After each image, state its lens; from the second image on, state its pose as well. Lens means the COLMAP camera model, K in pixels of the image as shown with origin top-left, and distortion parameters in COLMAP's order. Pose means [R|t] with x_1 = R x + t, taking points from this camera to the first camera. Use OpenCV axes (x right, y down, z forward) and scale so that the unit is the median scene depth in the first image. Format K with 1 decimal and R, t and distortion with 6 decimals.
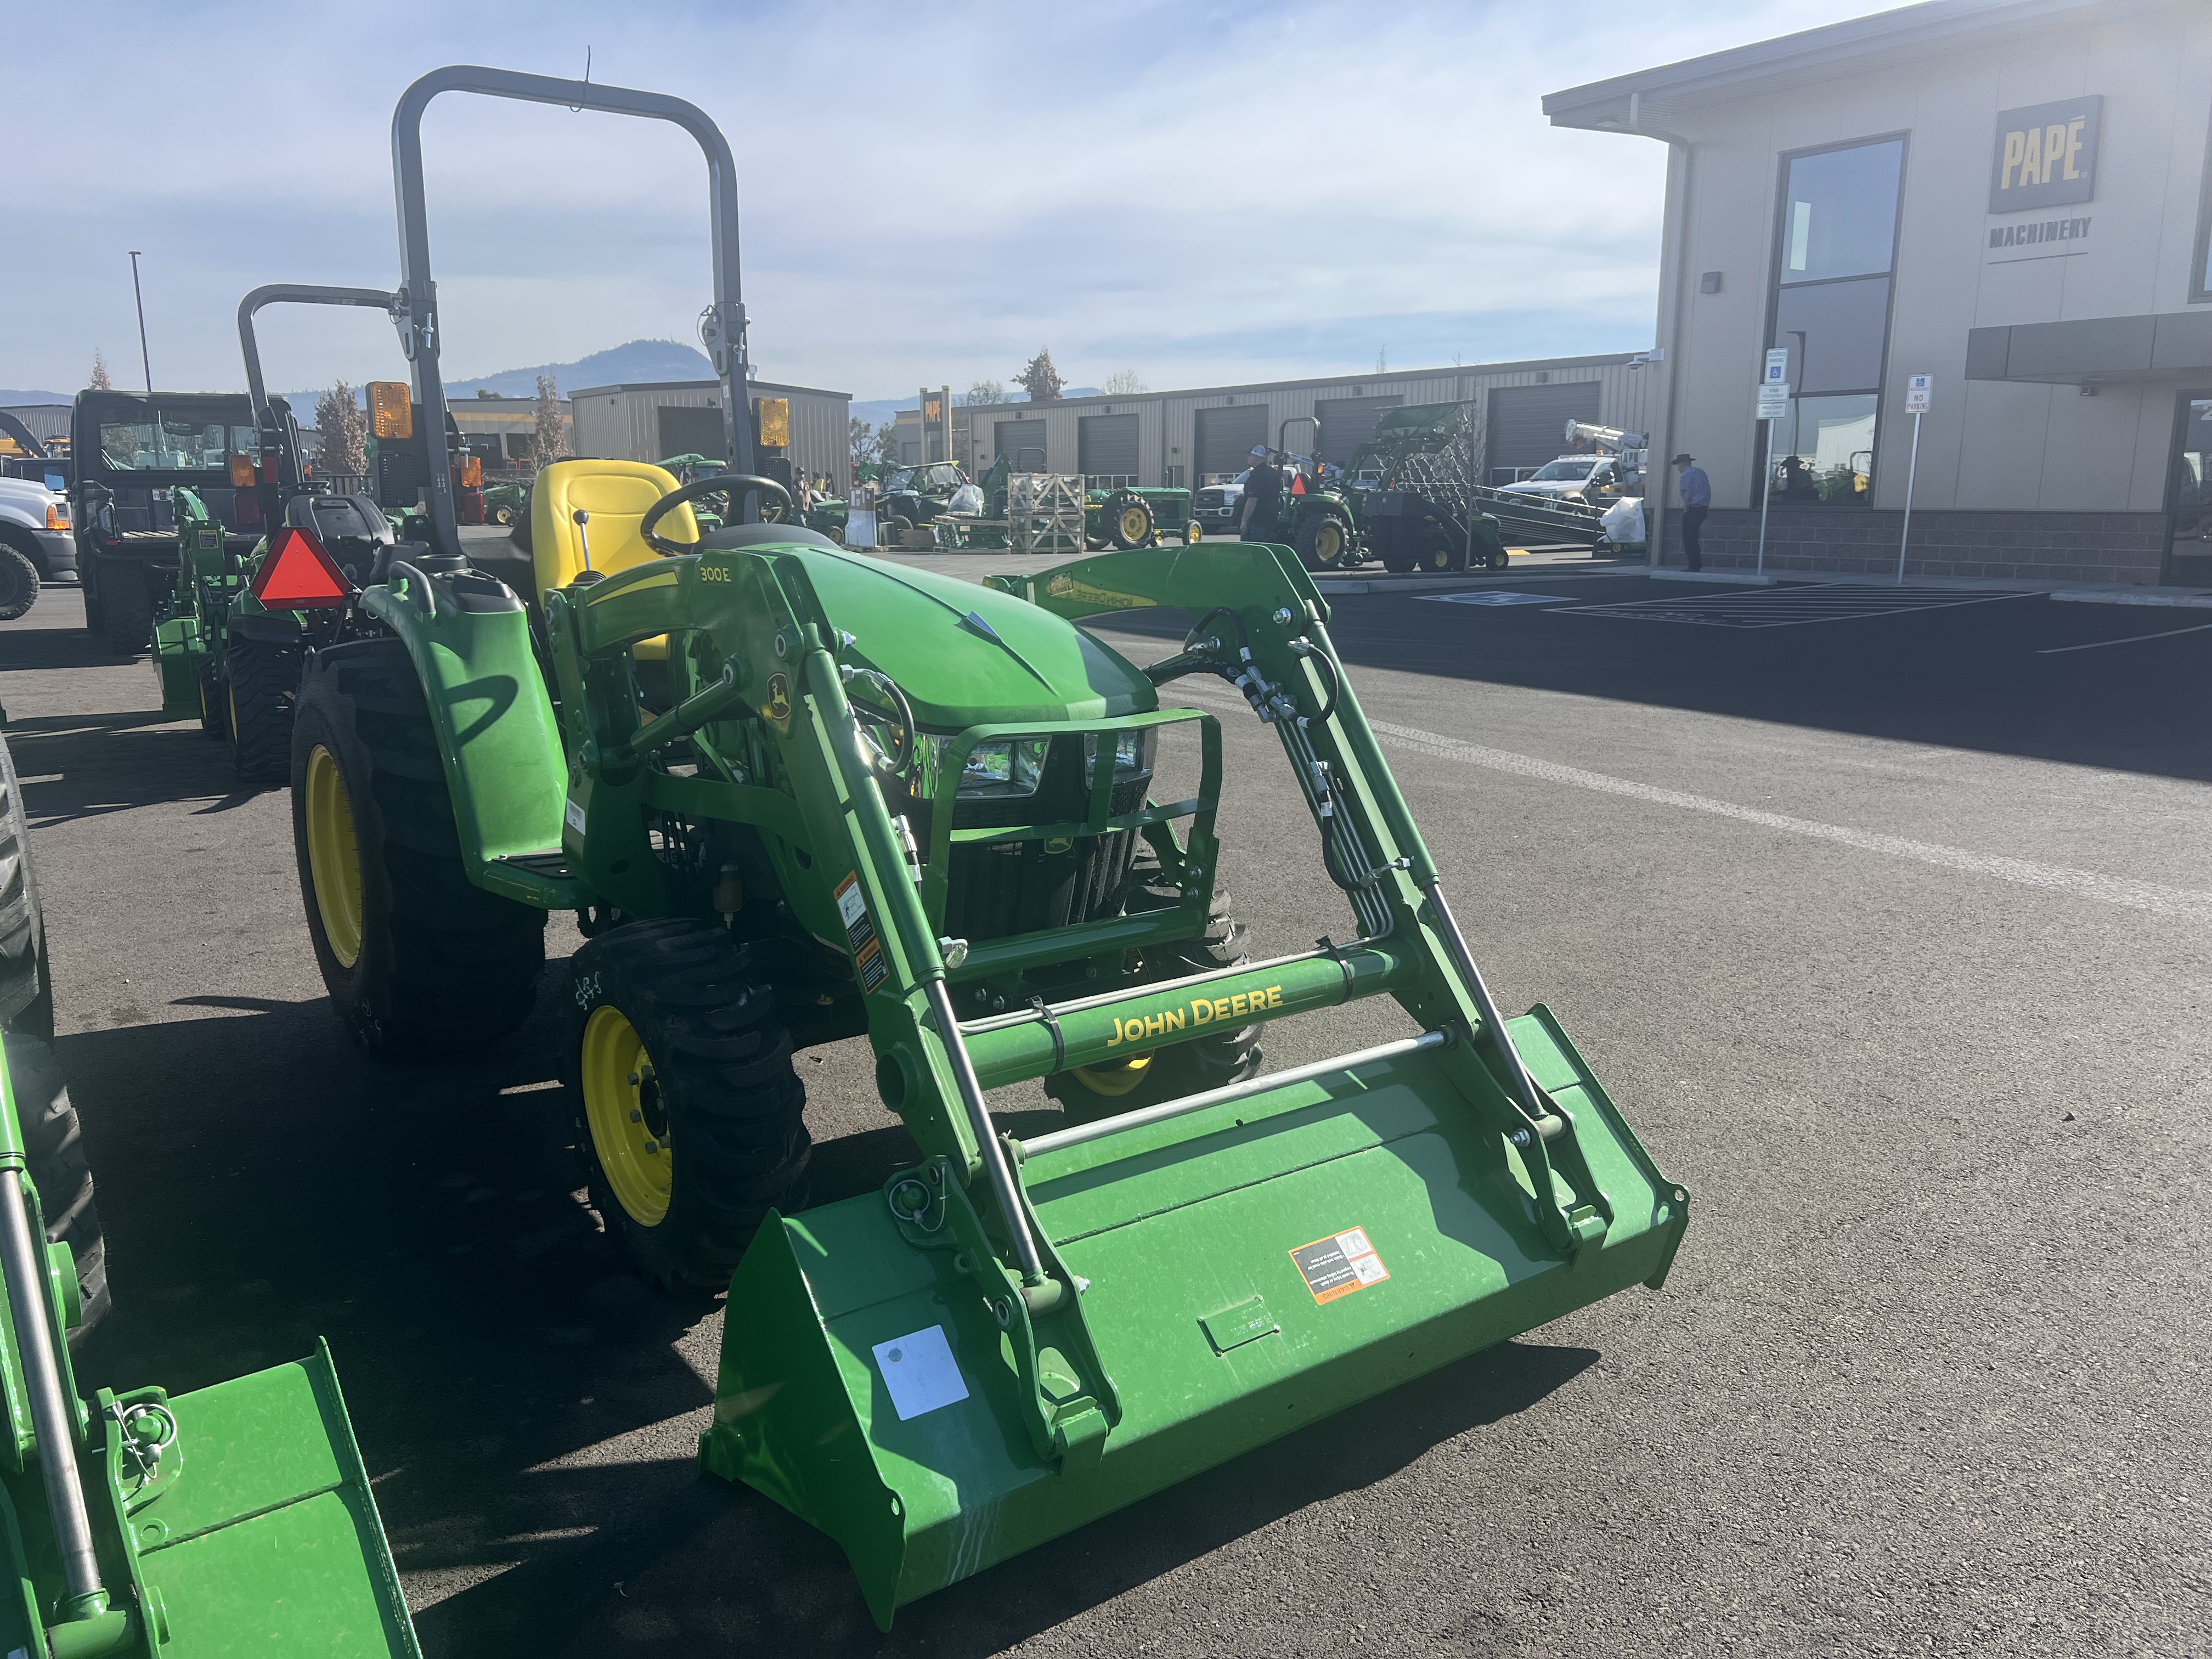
lens RADIAL K [[1649.6, 0, 1106.0], [0, 1649.6, 829.5], [0, 0, 1]] dist [0.035774, -0.033360]
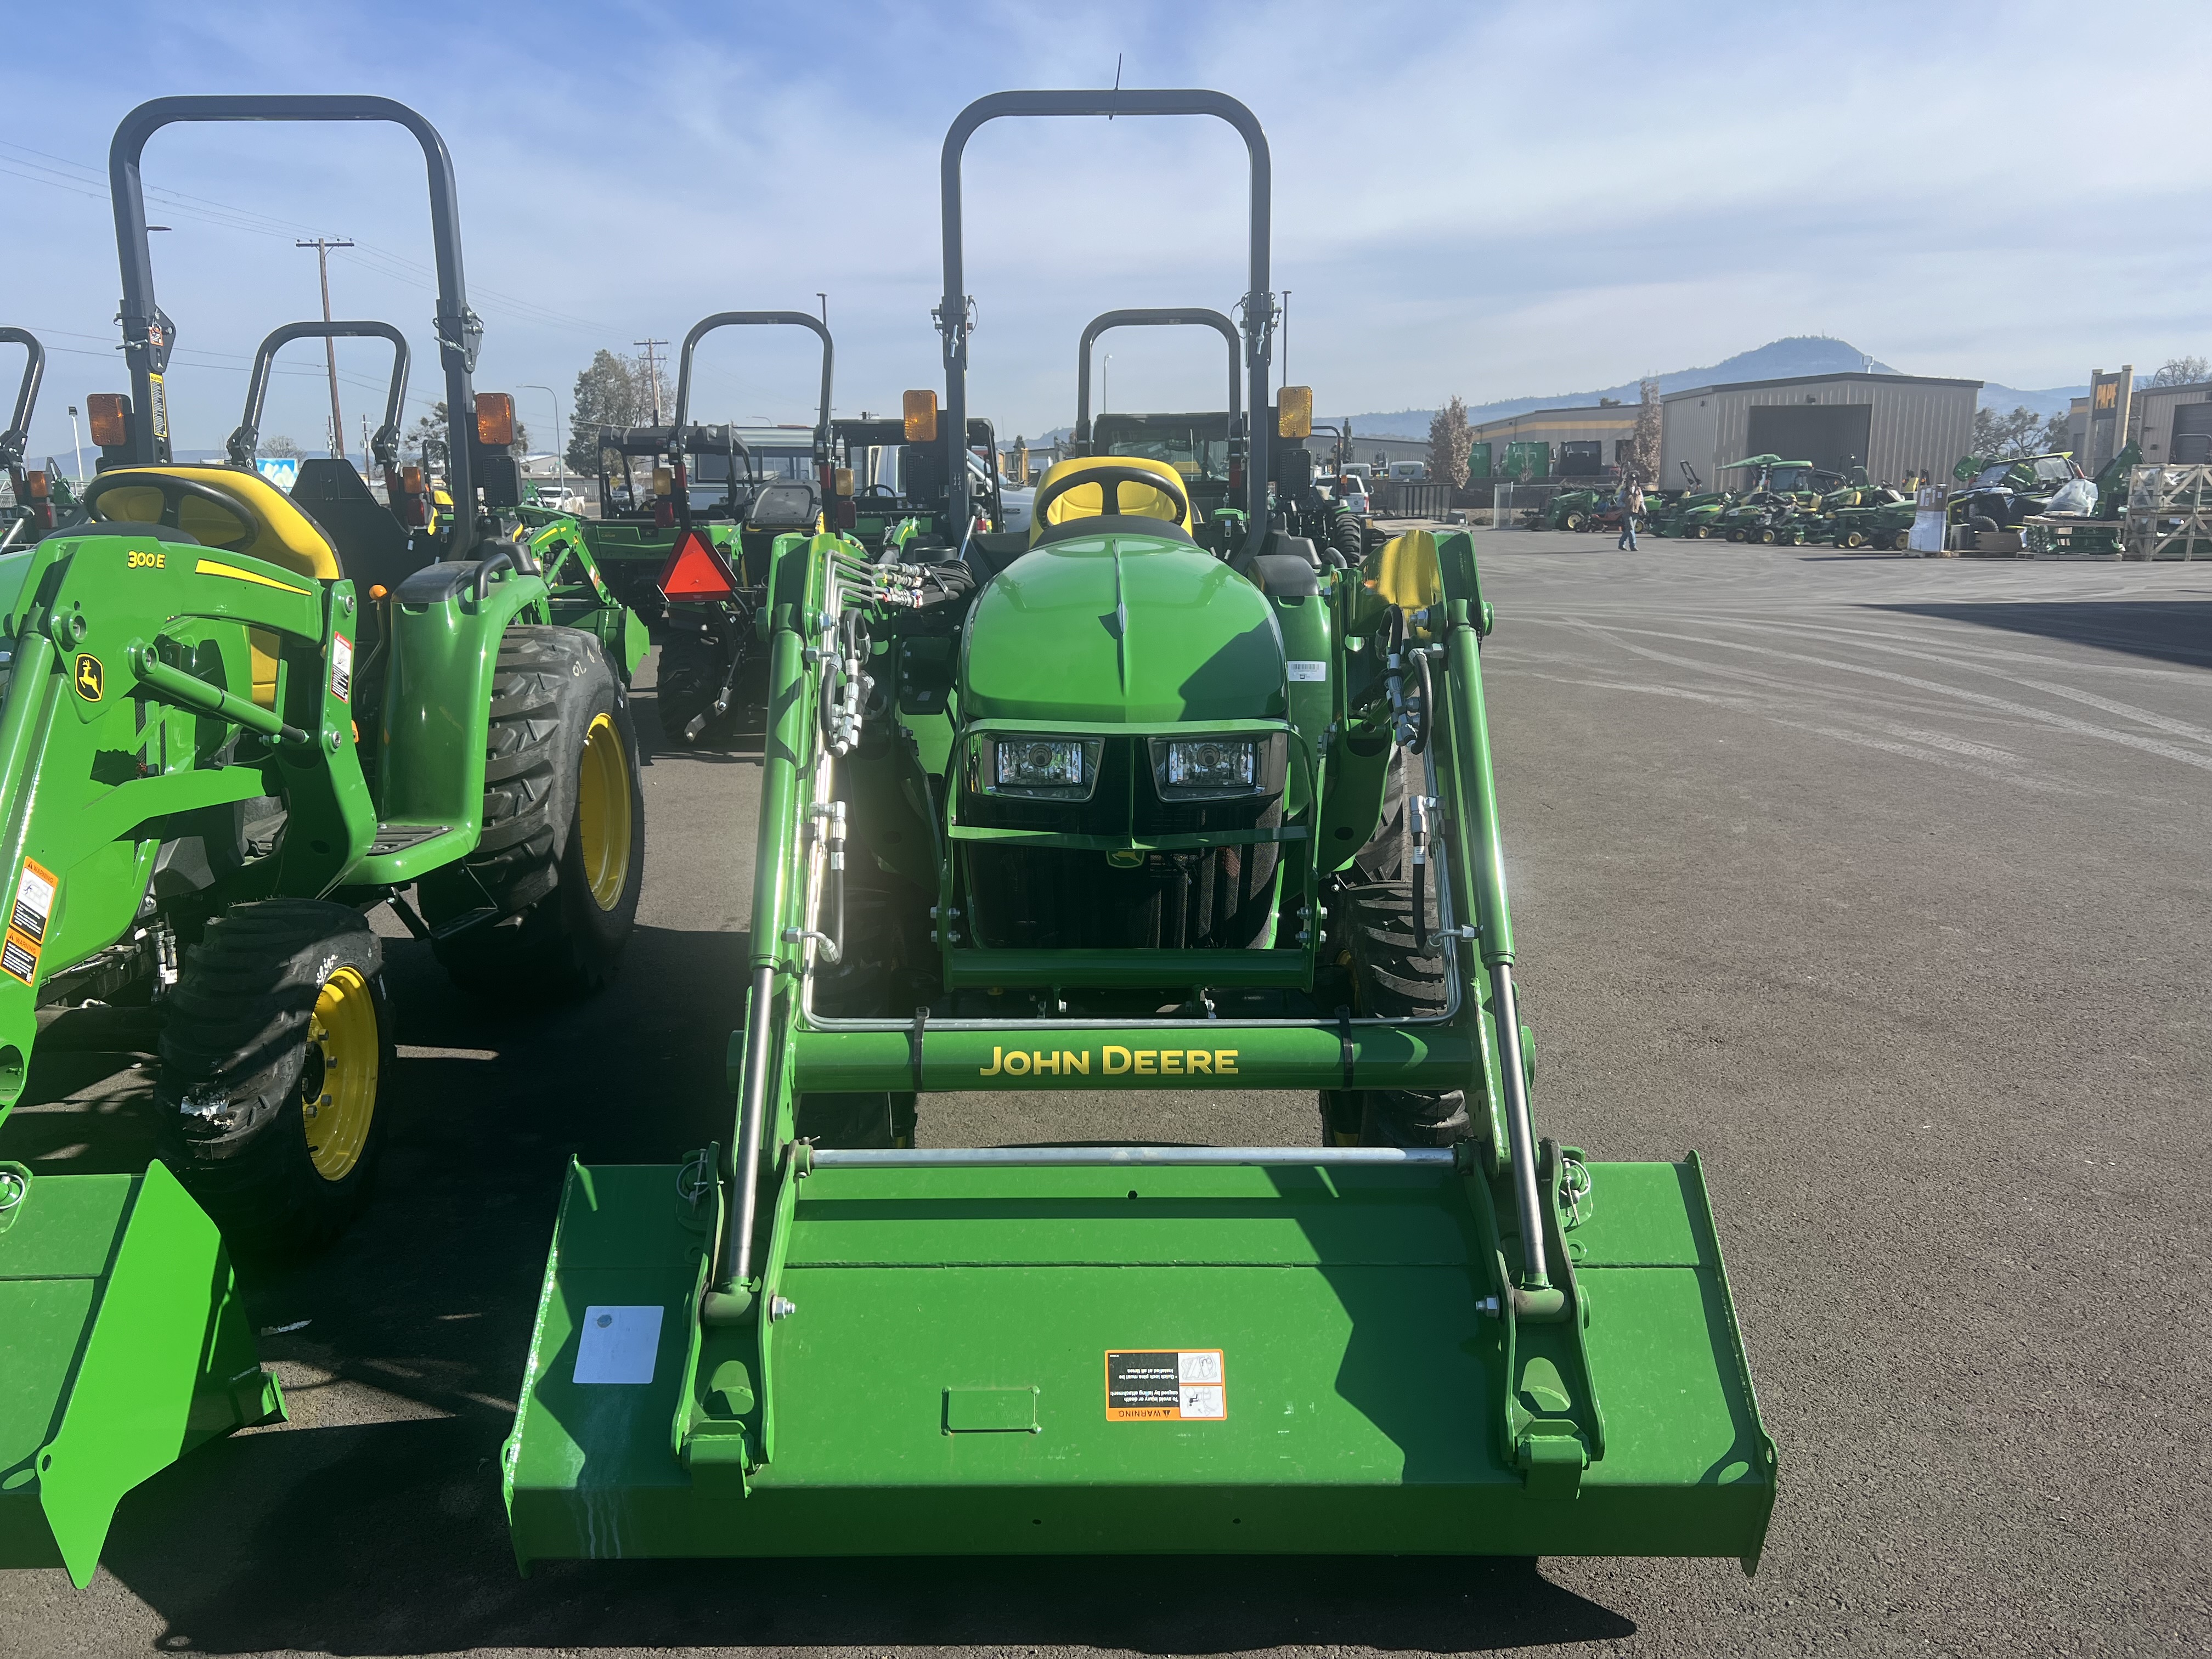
lens RADIAL K [[1649.6, 0, 1106.0], [0, 1649.6, 829.5], [0, 0, 1]] dist [0.035774, -0.033360]
pose [[0.804580, 0.106395, -0.584236, 0.535313], [-0.108173, 0.993618, 0.031978, -0.038170], [0.583910, 0.037470, 0.810954, 0.267315]]
